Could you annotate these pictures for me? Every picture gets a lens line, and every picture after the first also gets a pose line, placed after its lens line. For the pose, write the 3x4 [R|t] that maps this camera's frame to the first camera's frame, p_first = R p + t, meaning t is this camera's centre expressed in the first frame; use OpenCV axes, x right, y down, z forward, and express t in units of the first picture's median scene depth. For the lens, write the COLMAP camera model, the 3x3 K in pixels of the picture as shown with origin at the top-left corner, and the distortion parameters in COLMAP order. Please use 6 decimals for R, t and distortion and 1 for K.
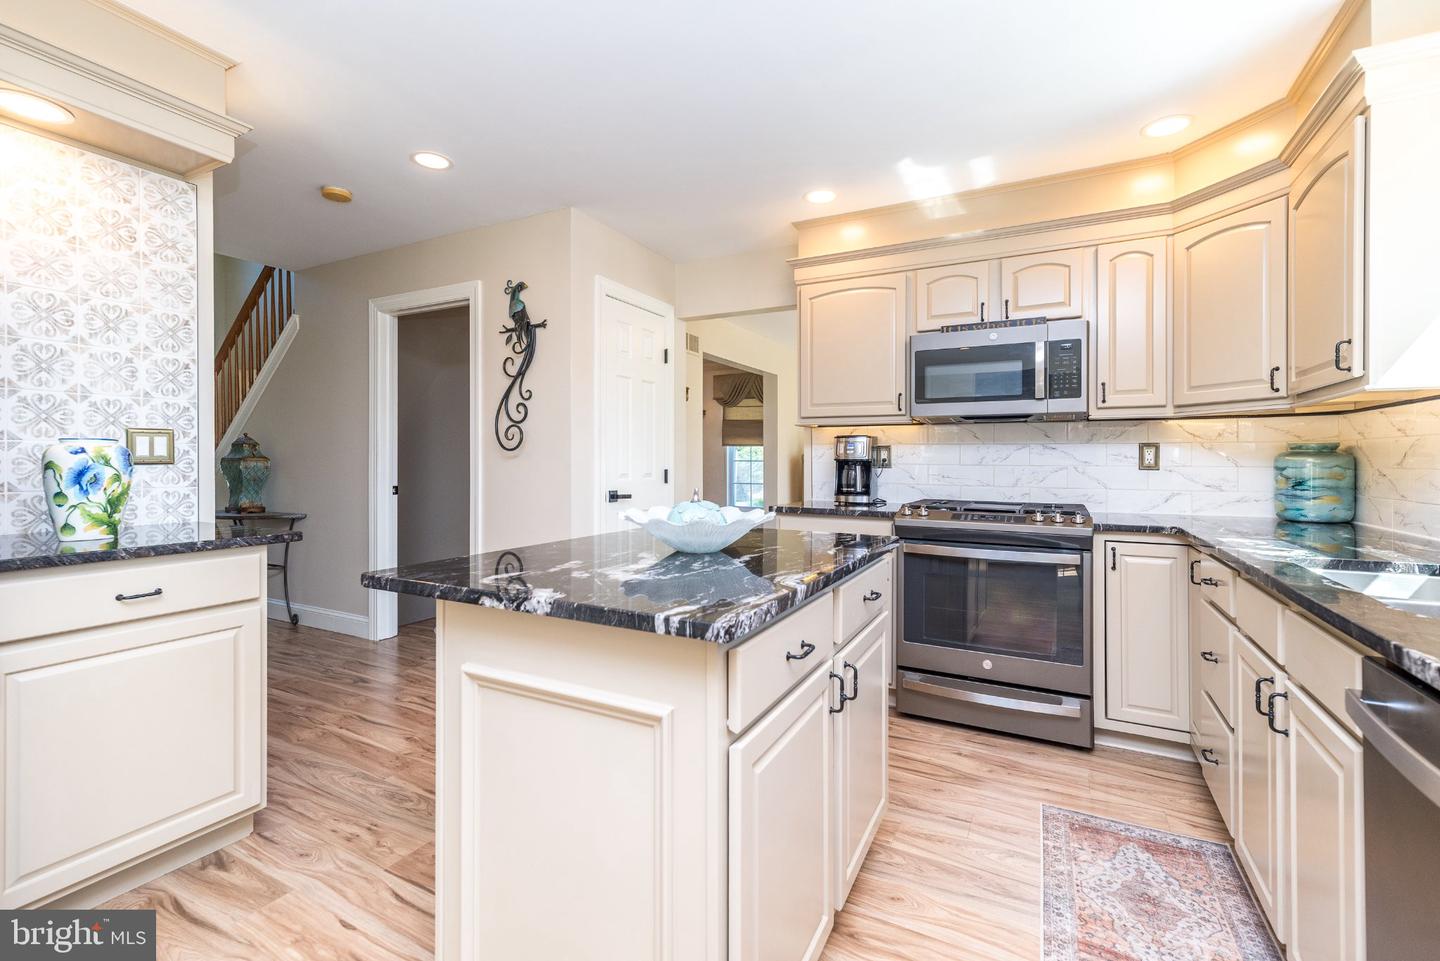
lens RADIAL K [[631.9, 0, 719.5], [0, 631.9, 458.8], [0, 0, 1]] dist [0.001321, 0.000160]
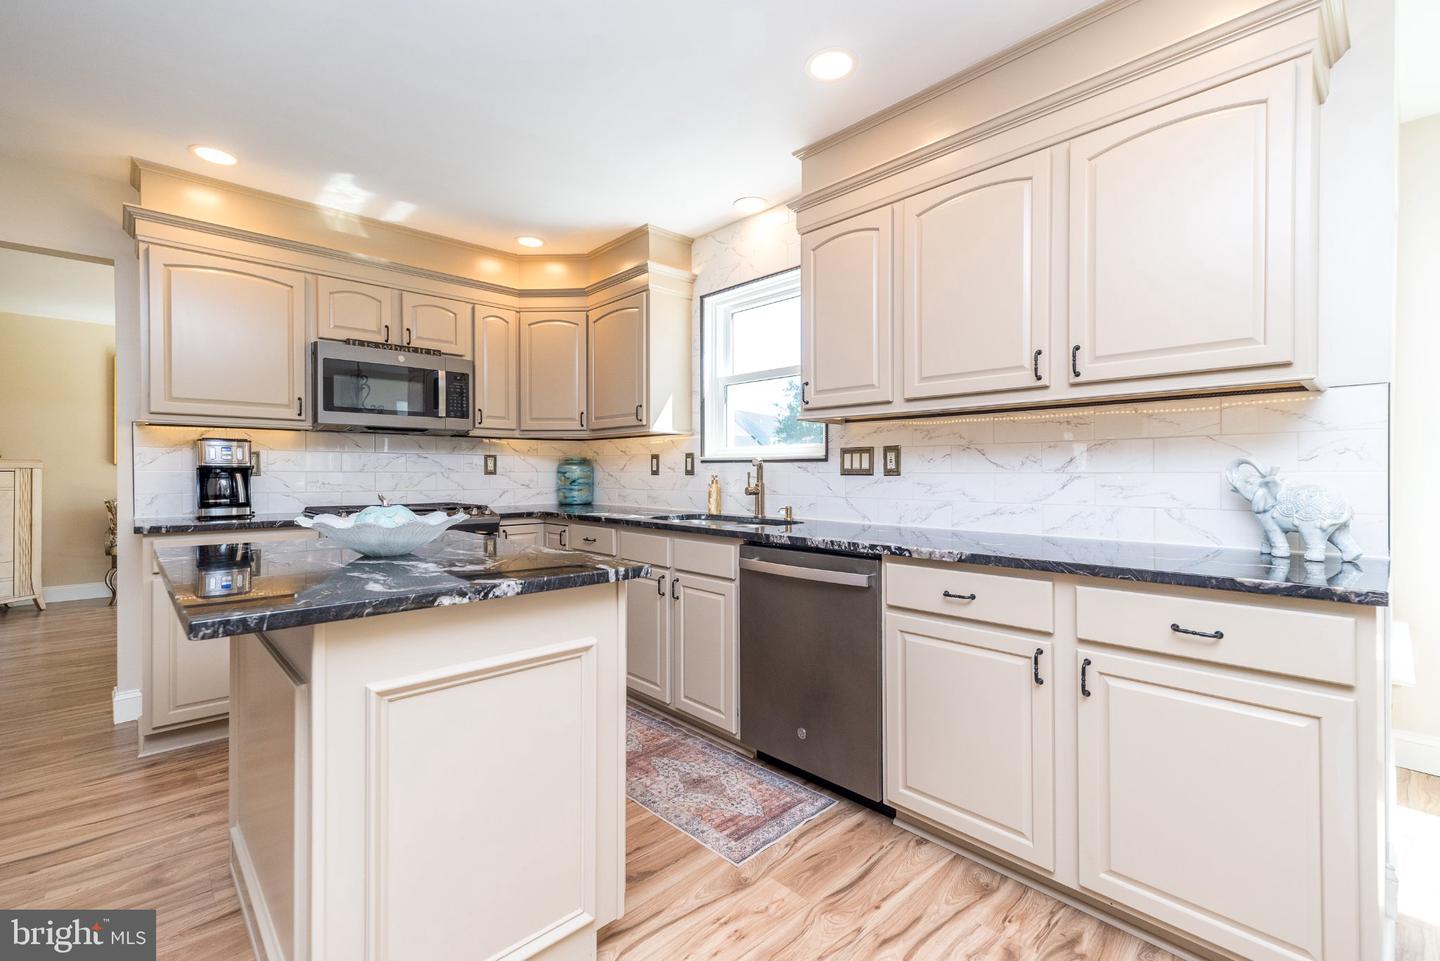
lens RADIAL K [[631.9, 0, 719.5], [0, 631.9, 458.8], [0, 0, 1]] dist [0.001321, 0.000160]
pose [[0.321124, 0.015190, 0.946915, -0.481352], [-0.002623, 0.999882, -0.015151, 0.003133], [-0.947033, 0.002382, 0.321126, 0.096146]]
